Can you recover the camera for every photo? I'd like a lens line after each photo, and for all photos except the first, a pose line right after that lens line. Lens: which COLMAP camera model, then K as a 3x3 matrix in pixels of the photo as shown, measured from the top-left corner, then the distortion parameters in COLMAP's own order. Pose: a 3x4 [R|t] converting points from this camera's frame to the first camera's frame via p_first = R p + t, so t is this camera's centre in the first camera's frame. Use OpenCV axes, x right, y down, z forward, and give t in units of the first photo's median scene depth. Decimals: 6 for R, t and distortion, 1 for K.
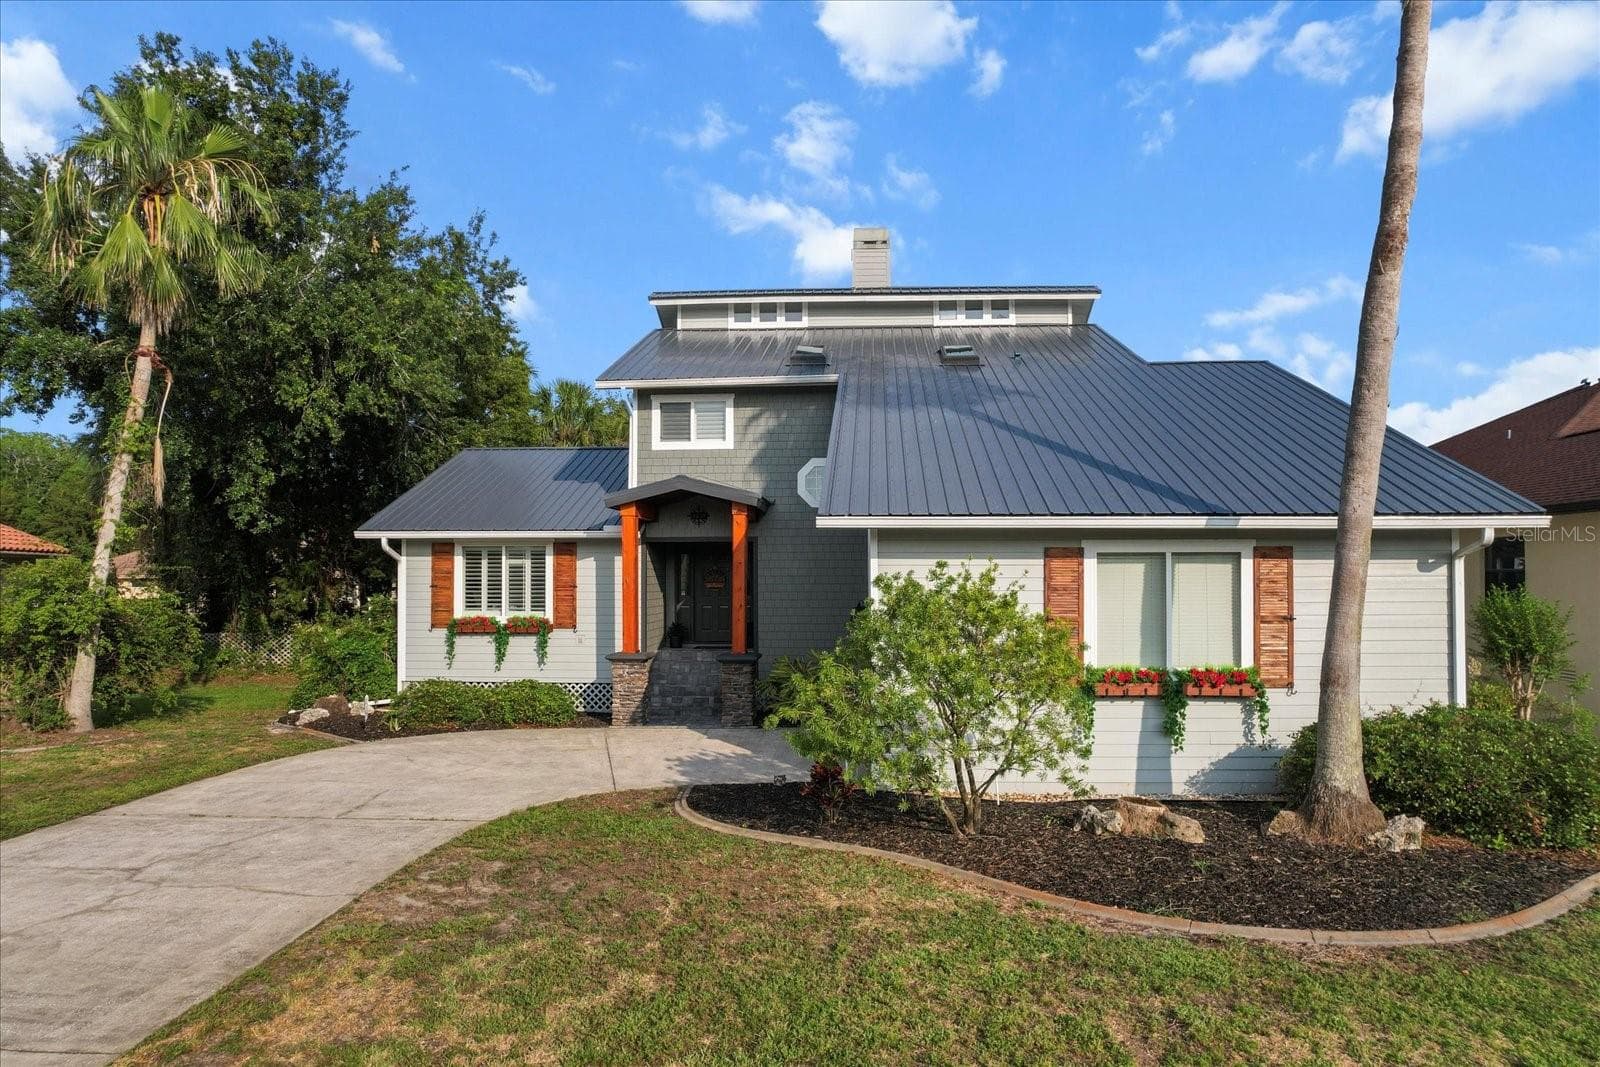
lens RADIAL K [[1066.5, 0, 790.8], [0, 1066.5, 571.7], [0, 0, 1]] dist [-0.079623, 0.063468]
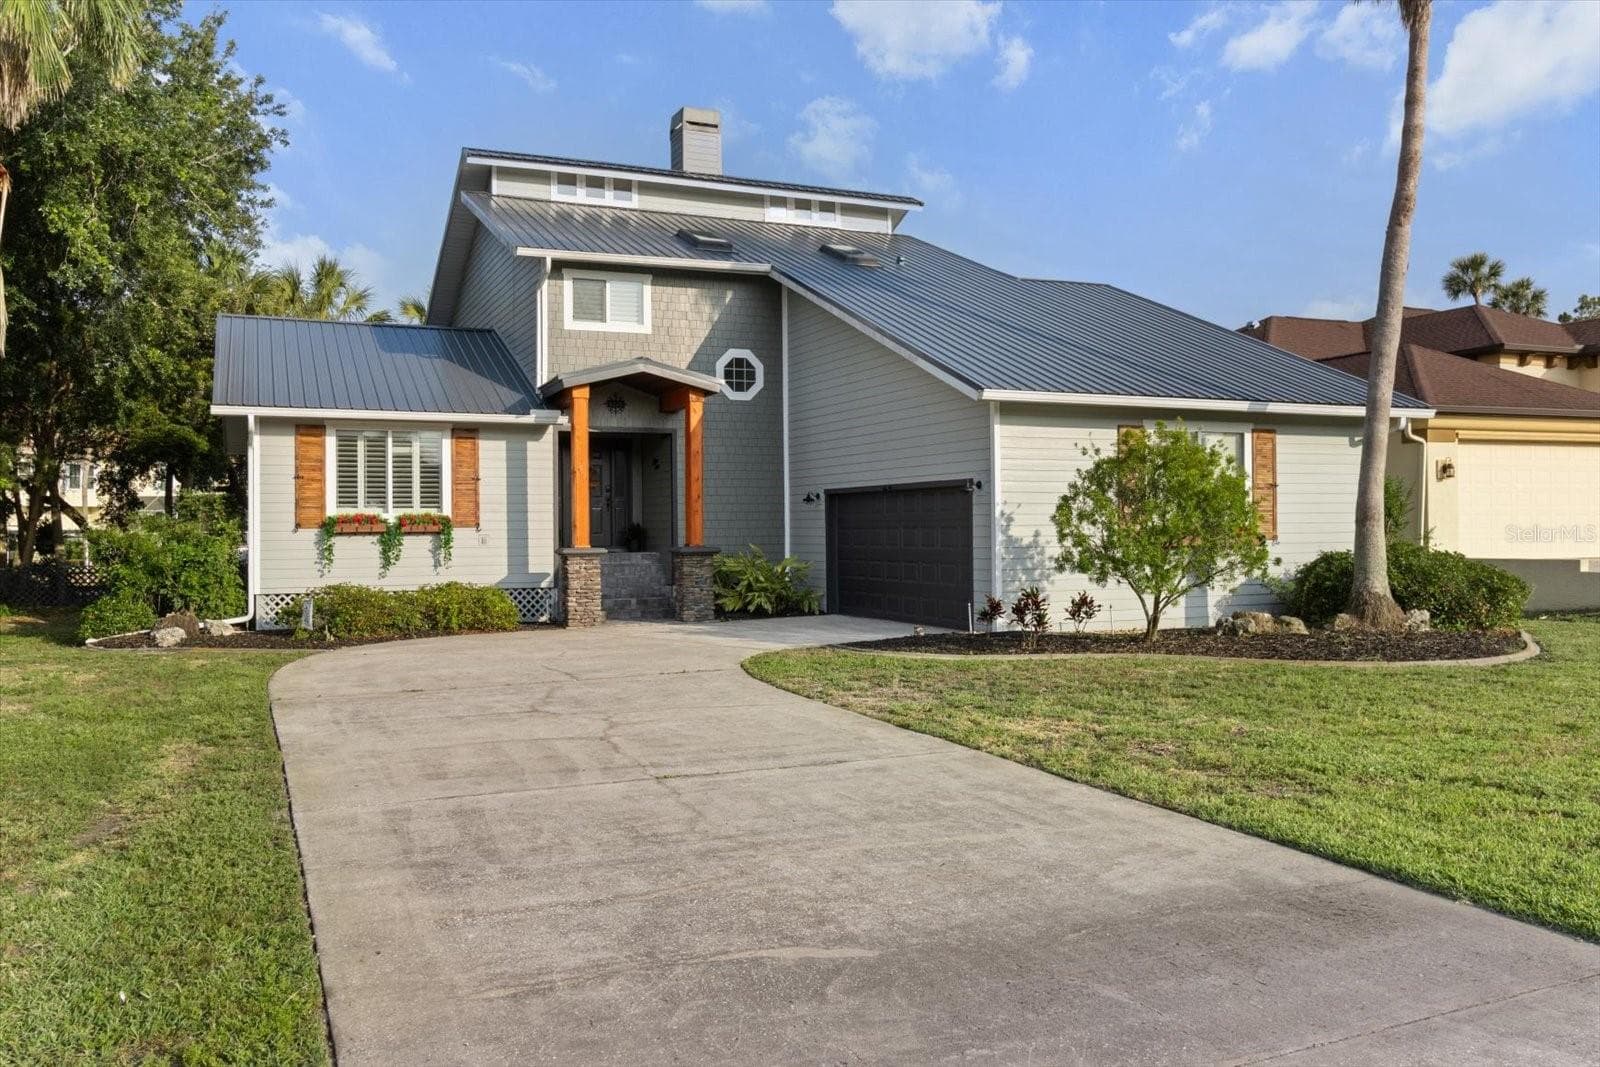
lens RADIAL K [[1348.8, 0, 799.5], [0, 1348.8, 552.6], [0, 0, 1]] dist [0.008345, 0.004402]
pose [[0.878758, -0.012829, 0.477096, -0.546952], [0.006214, 0.999862, 0.015439, 0.064269], [-0.477228, -0.010602, 0.878716, -0.117247]]
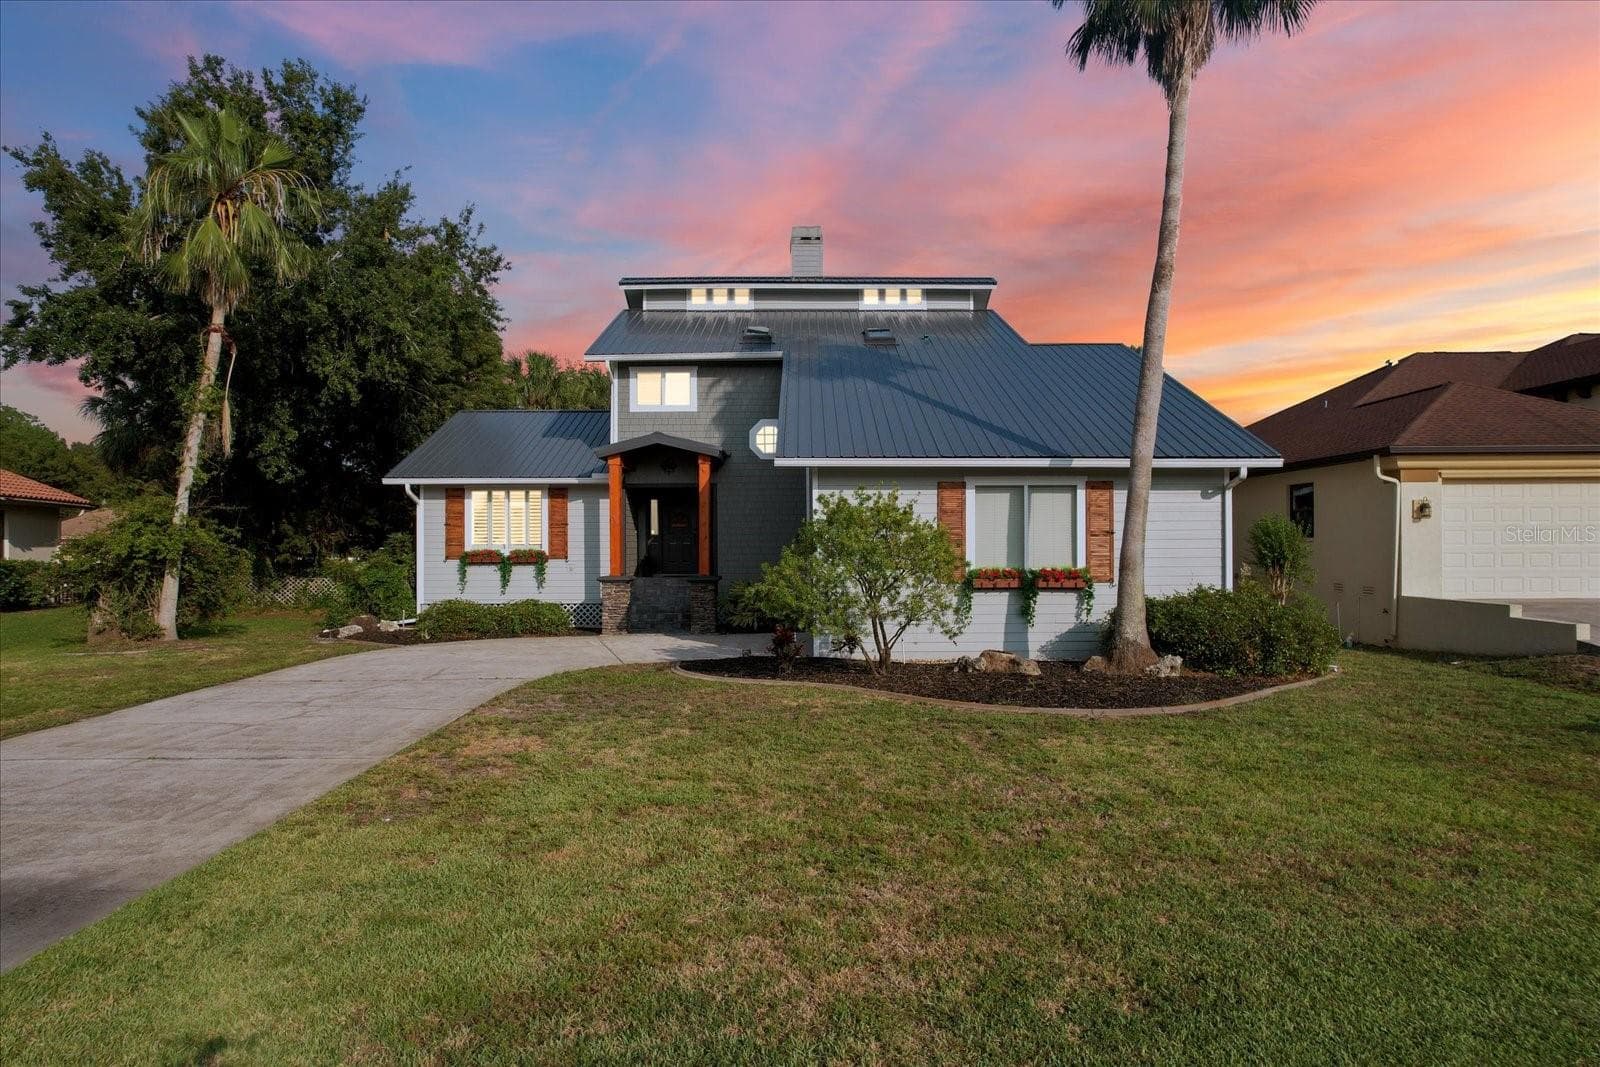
lens RADIAL K [[1066.5, 0, 790.8], [0, 1066.5, 571.7], [0, 0, 1]] dist [-0.079623, 0.063468]
pose [[0.997727, -0.004453, 0.067234, -0.031354], [0.002416, 0.999536, 0.030348, 0.034892], [-0.067338, -0.030116, 0.997276, -0.252984]]
